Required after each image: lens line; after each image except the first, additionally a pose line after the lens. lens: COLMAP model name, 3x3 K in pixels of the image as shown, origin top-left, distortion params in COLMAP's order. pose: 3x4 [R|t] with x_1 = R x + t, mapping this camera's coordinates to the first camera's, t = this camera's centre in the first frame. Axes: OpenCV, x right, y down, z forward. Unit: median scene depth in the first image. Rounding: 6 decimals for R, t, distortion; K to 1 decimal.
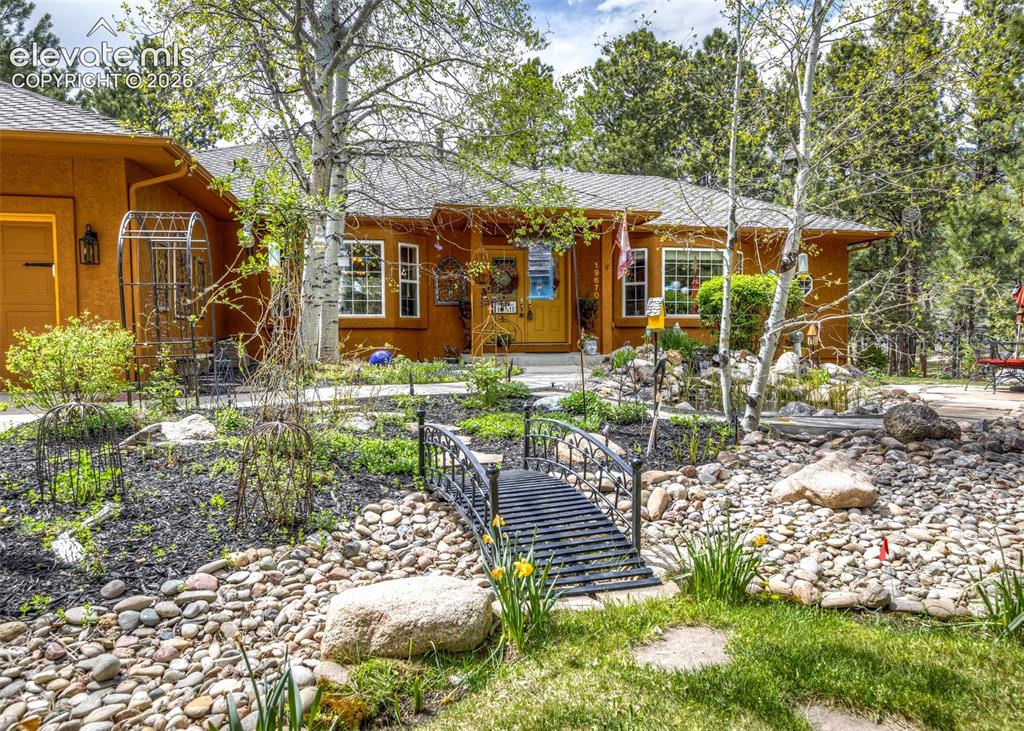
lens RADIAL K [[590.2, 0, 512.0], [0, 590.2, 365.5], [0, 0, 1]] dist [0.001298, -0.001837]
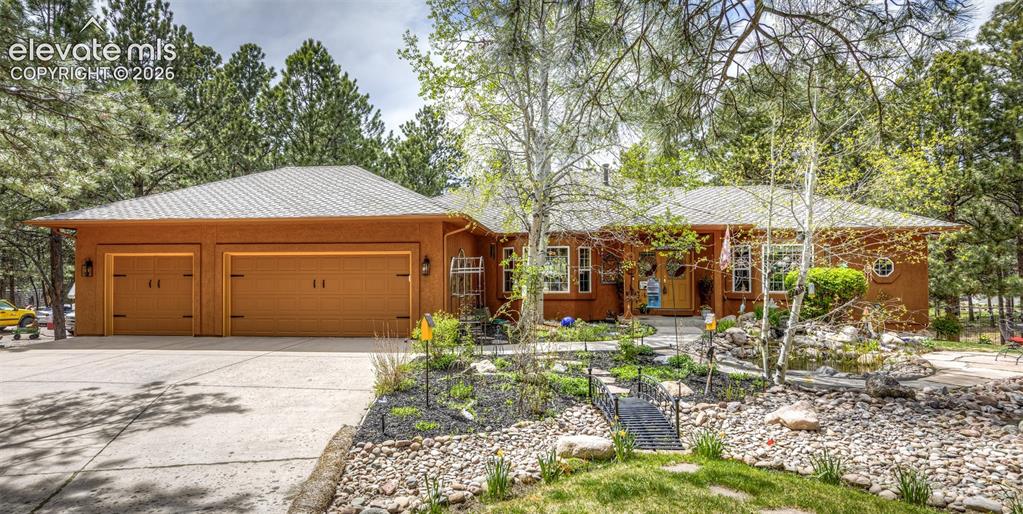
lens RADIAL K [[555.8, 0, 511.5], [0, 555.8, 257.0], [0, 0, 1]] dist [0.000070, -0.000935]
pose [[0.955159, 0.001812, -0.296089, 0.194381], [-0.015502, 0.998916, -0.043896, -0.259267], [0.295688, 0.046518, 0.954151, -1.178428]]
